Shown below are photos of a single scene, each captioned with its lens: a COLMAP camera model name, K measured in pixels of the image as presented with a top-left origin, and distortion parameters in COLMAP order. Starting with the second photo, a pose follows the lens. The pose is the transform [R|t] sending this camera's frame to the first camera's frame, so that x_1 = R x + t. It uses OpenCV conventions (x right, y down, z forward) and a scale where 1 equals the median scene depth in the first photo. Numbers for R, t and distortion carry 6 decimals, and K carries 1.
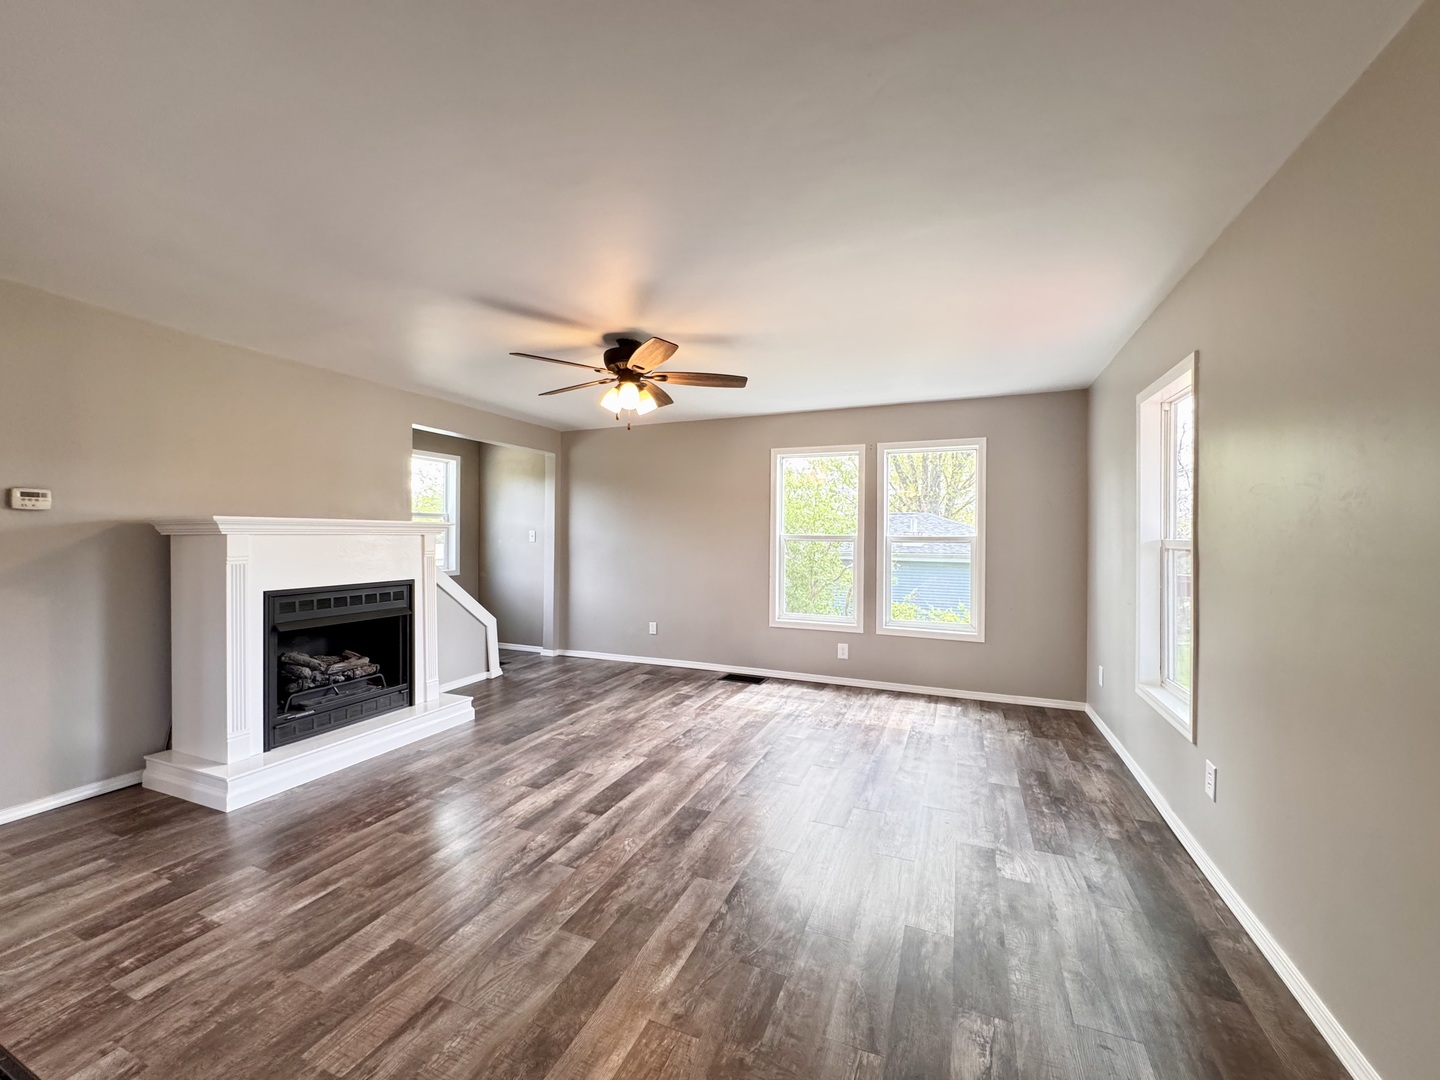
lens RADIAL K [[579.5, 0, 720.0], [0, 579.5, 540.0], [0, 0, 1]] dist [-0.001268, -0.000099]
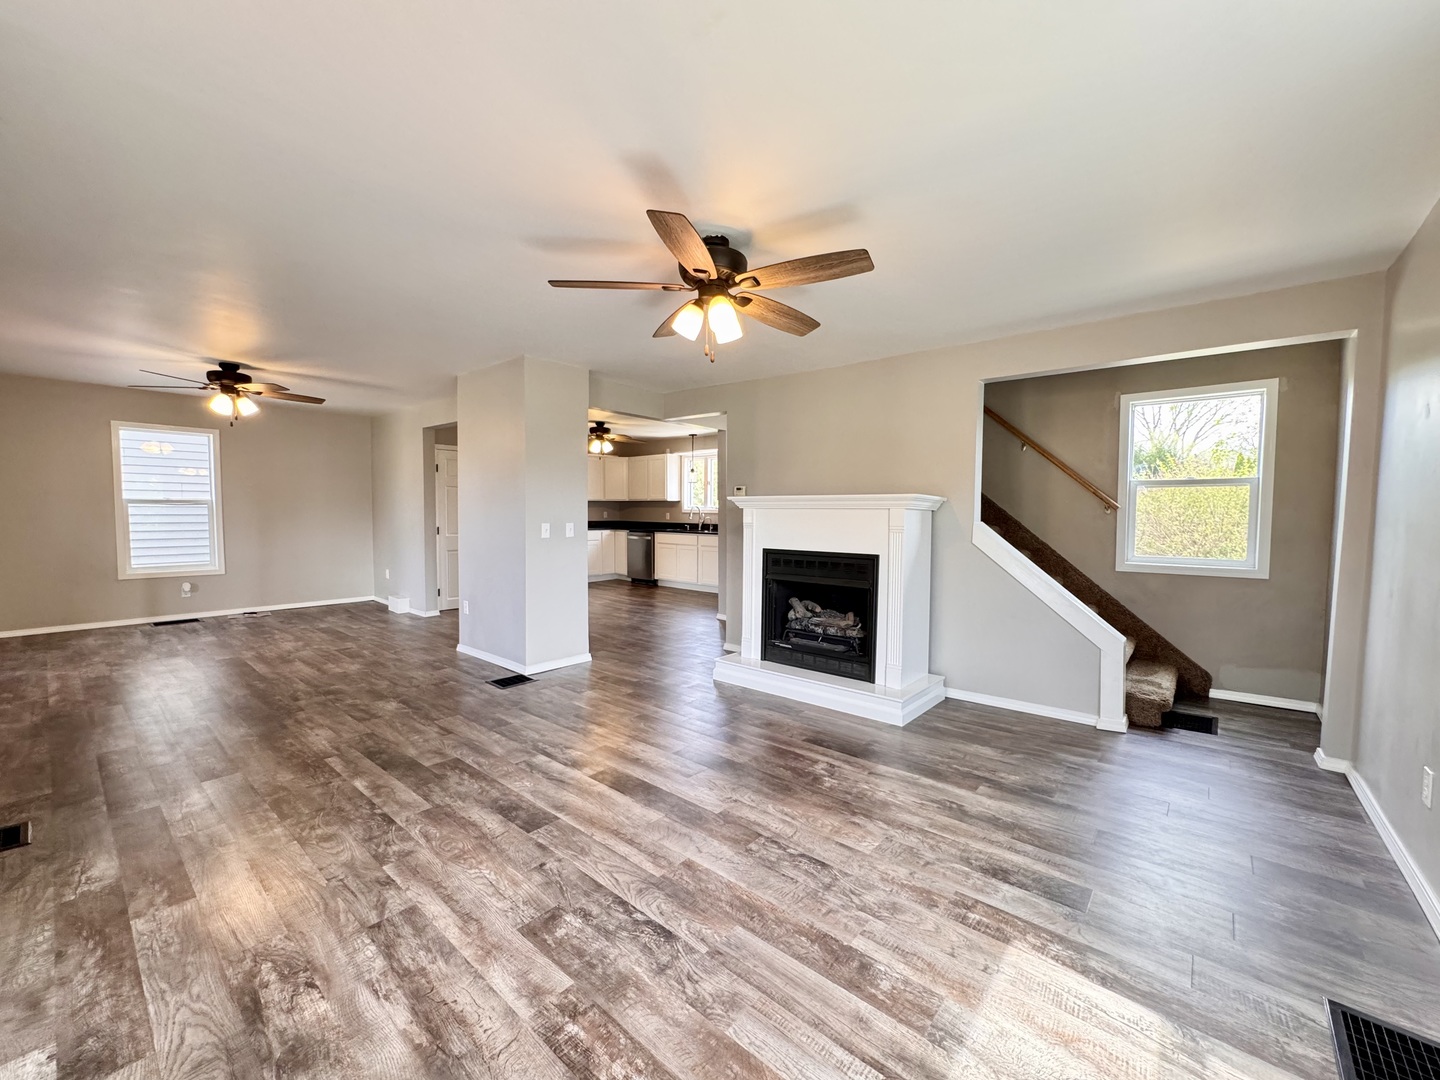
lens RADIAL K [[579.5, 0, 720.0], [0, 579.5, 540.0], [0, 0, 1]] dist [-0.001268, -0.000099]
pose [[-0.310325, 0.037760, -0.949880, 0.510133], [-0.016903, 0.998834, 0.045228, 0.005031], [0.950480, 0.030091, -0.309324, 1.141718]]
